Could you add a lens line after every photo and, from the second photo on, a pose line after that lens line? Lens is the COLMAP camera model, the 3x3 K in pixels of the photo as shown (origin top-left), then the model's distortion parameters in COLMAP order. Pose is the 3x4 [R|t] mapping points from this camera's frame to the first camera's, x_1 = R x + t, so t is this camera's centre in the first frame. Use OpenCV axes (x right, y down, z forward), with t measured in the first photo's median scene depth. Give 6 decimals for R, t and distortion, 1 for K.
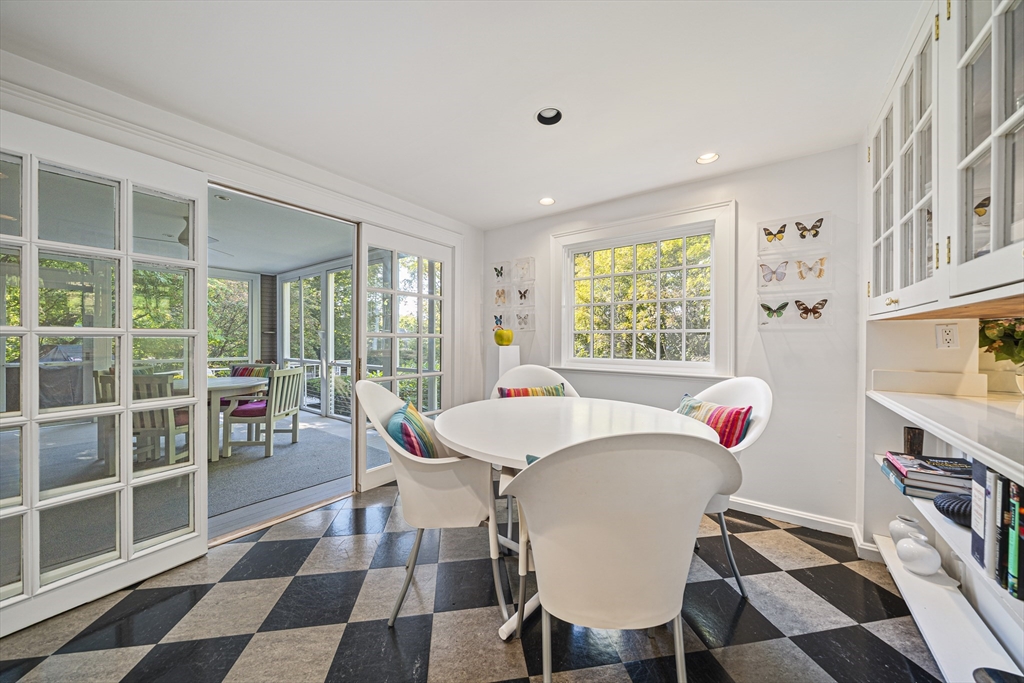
lens RADIAL K [[356.8, 0, 506.8], [0, 356.8, 339.6], [0, 0, 1]] dist [-0.007235, -0.000142]
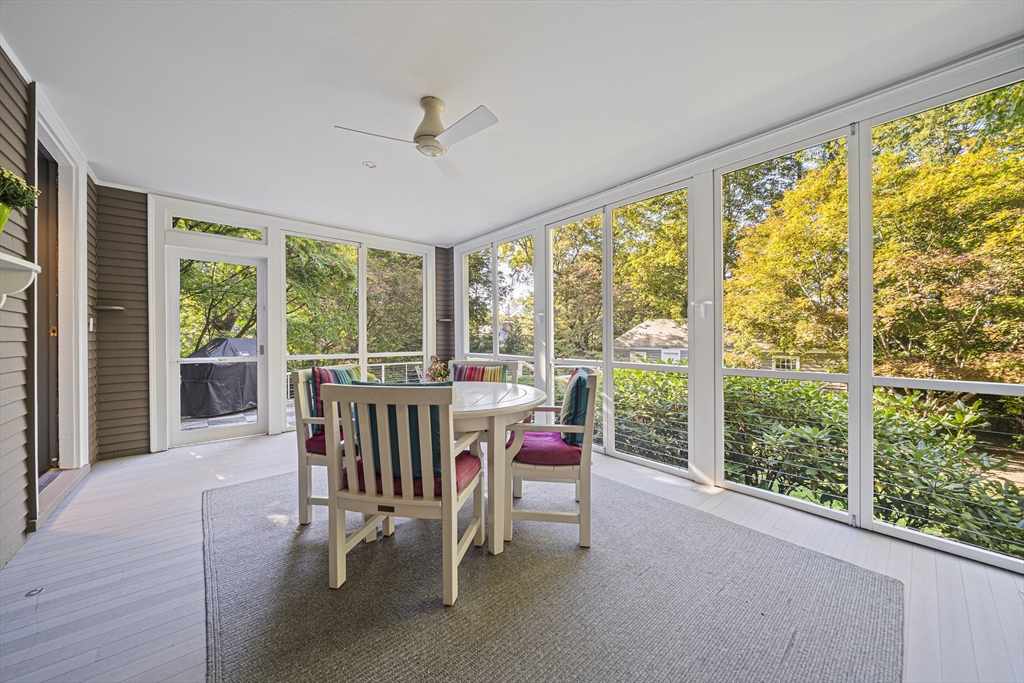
lens RADIAL K [[356.8, 0, 514.8], [0, 356.8, 340.0], [0, 0, 1]] dist [-0.007235, -0.000142]
pose [[0.977006, -0.008295, -0.213052, -0.378982], [0.011061, 0.999869, 0.011795, 0.017169], [0.212926, -0.013880, 0.976970, 0.282095]]
